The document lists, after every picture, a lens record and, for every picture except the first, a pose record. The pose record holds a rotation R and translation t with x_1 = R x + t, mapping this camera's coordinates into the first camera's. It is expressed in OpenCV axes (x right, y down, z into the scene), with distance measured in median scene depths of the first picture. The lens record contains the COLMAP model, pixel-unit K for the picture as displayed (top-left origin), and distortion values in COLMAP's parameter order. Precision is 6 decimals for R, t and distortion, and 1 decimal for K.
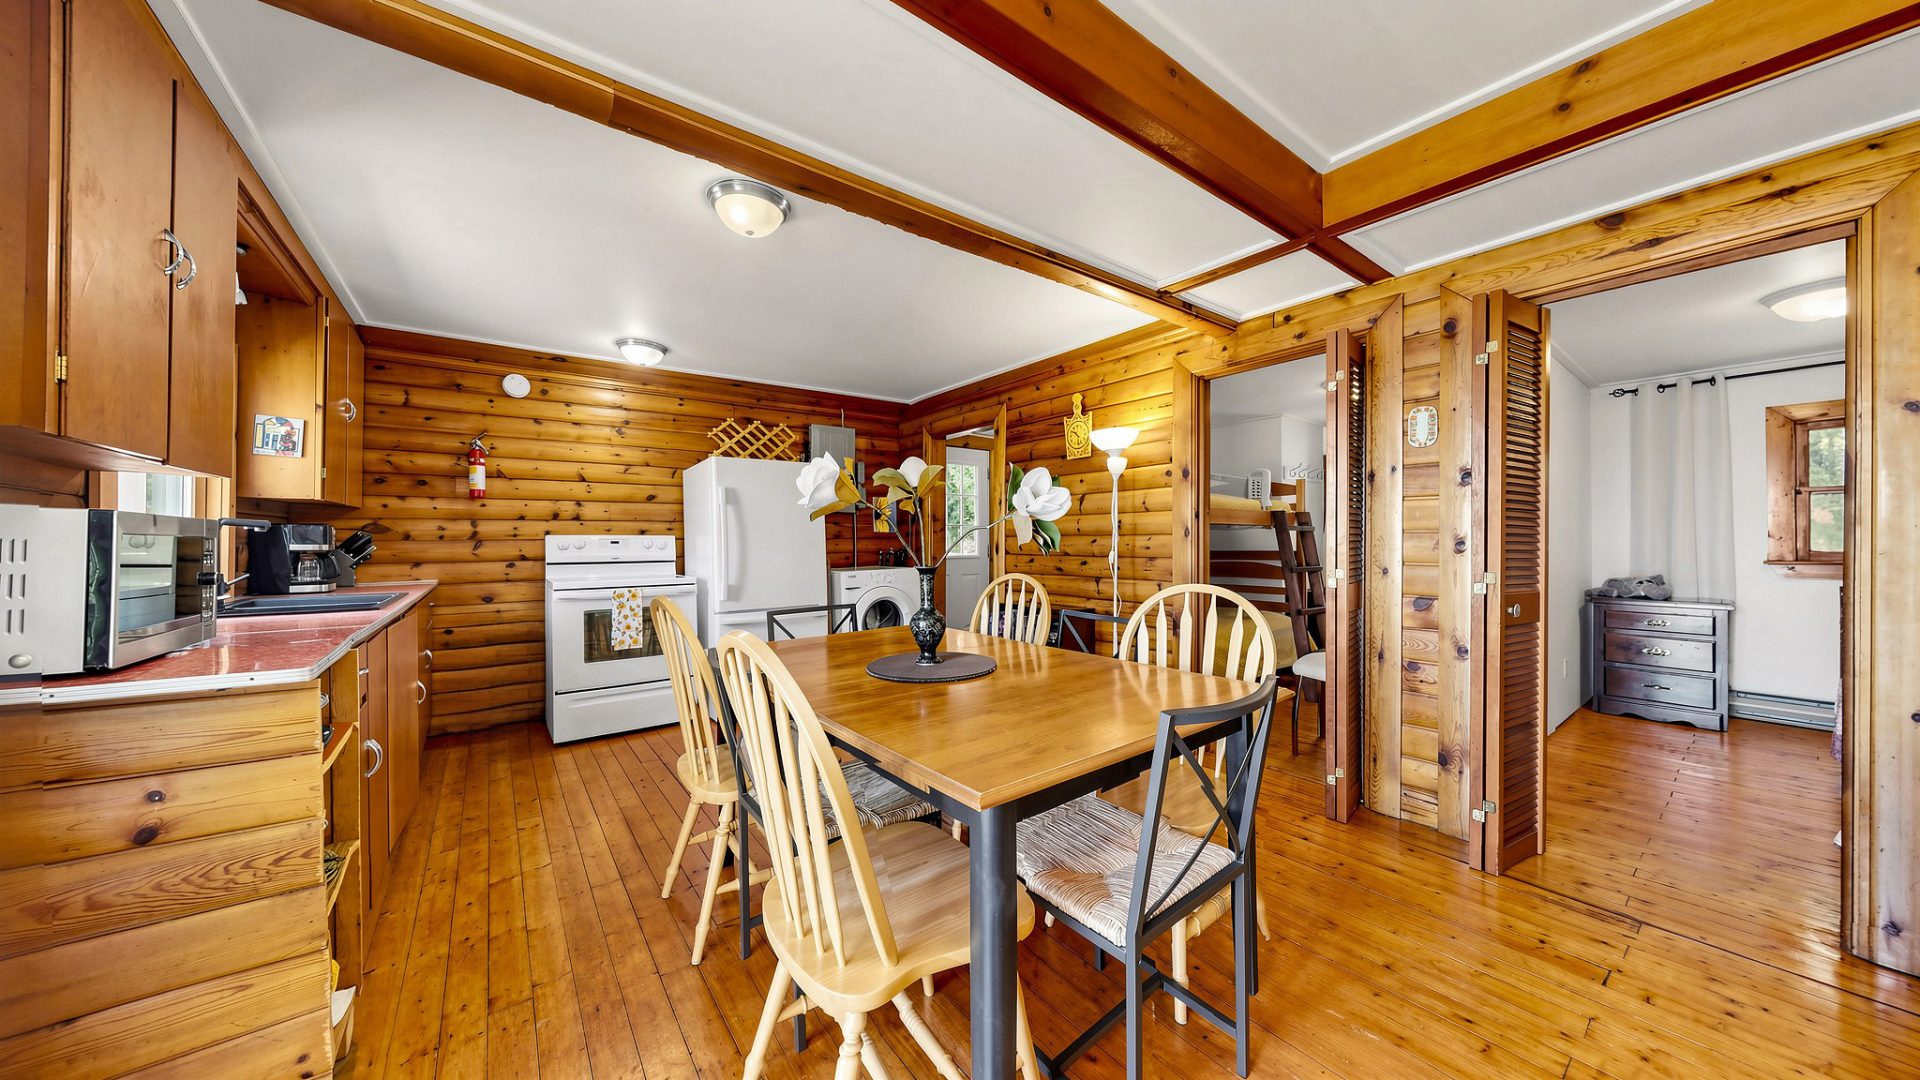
lens RADIAL K [[609.8, 0, 960.0], [0, 609.8, 540.0], [0, 0, 1]] dist [0.000433, 0.000028]
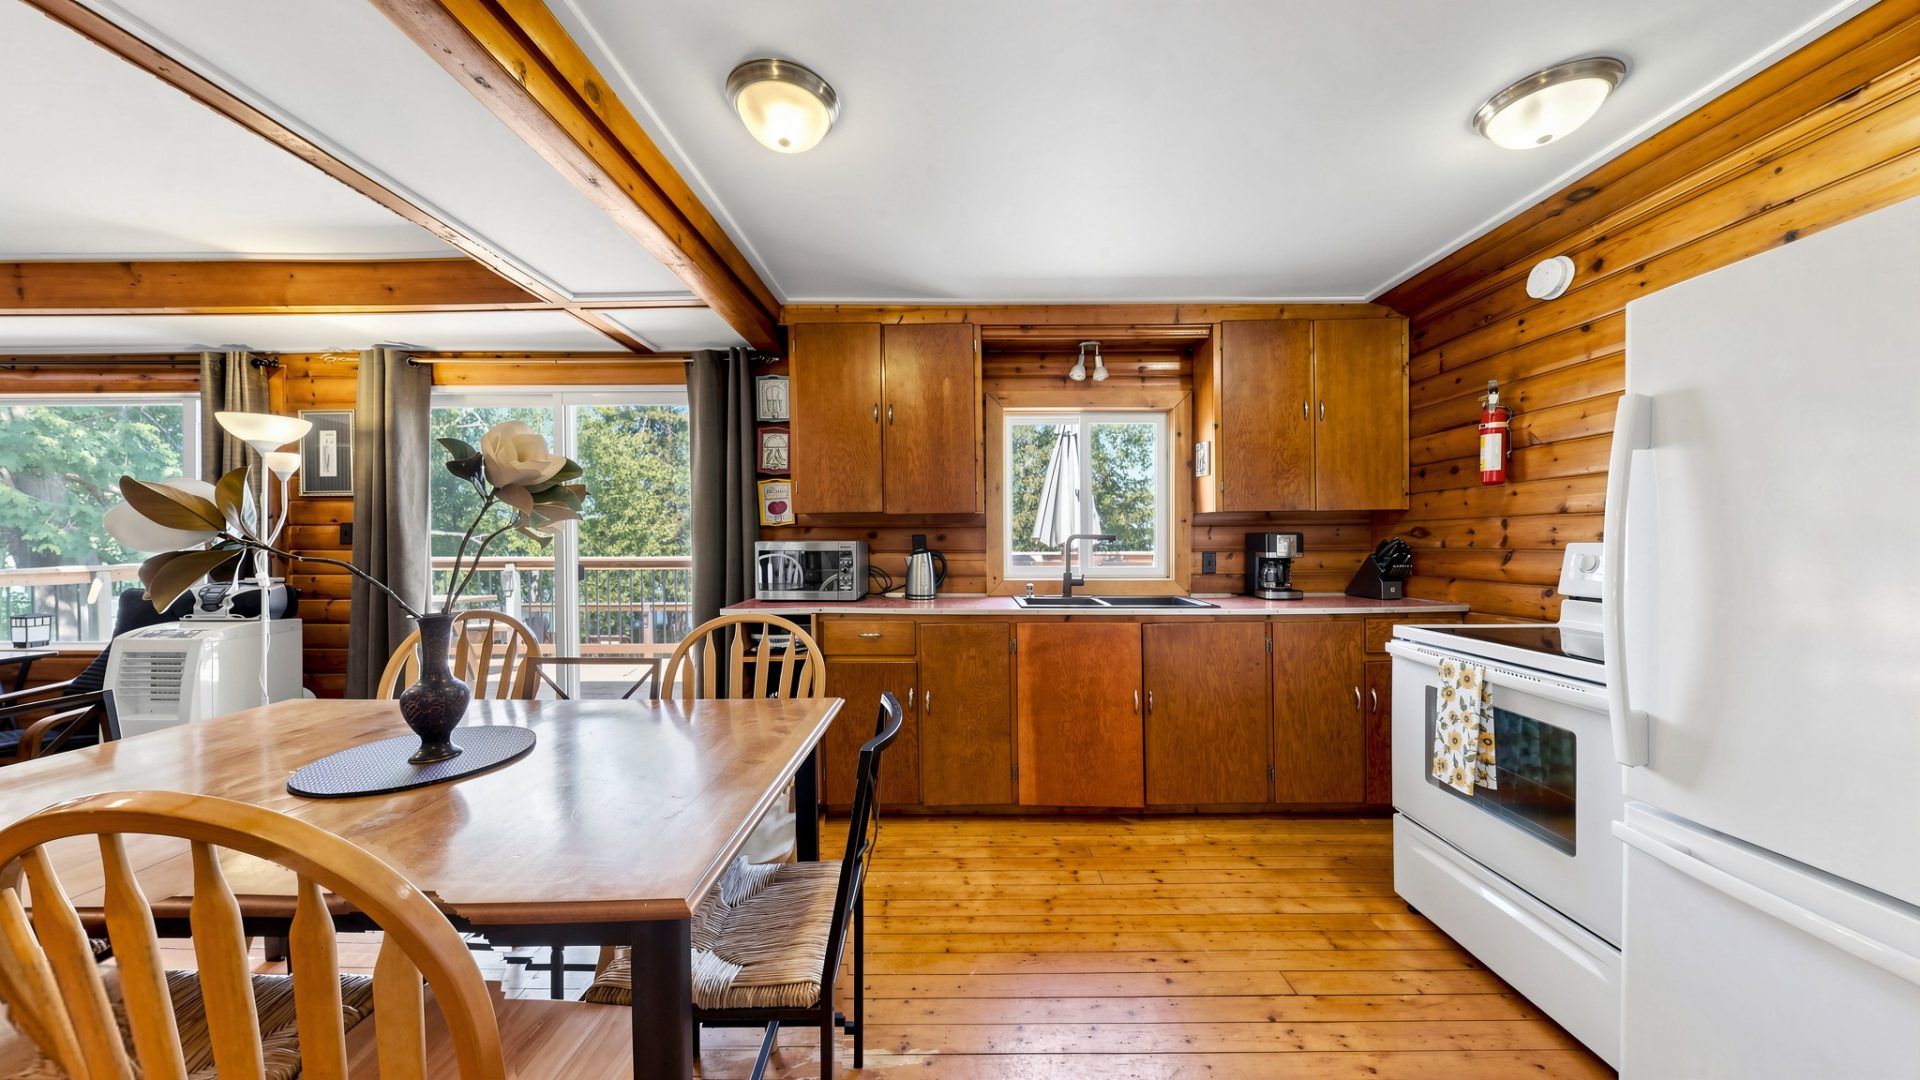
lens RADIAL K [[609.8, 0, 960.0], [0, 609.8, 540.0], [0, 0, 1]] dist [0.000433, 0.000028]
pose [[-0.613894, 0.009850, -0.789327, 0.064746], [0.004005, 0.999948, 0.009363, -0.018780], [0.789378, 0.002587, -0.613902, 0.984984]]
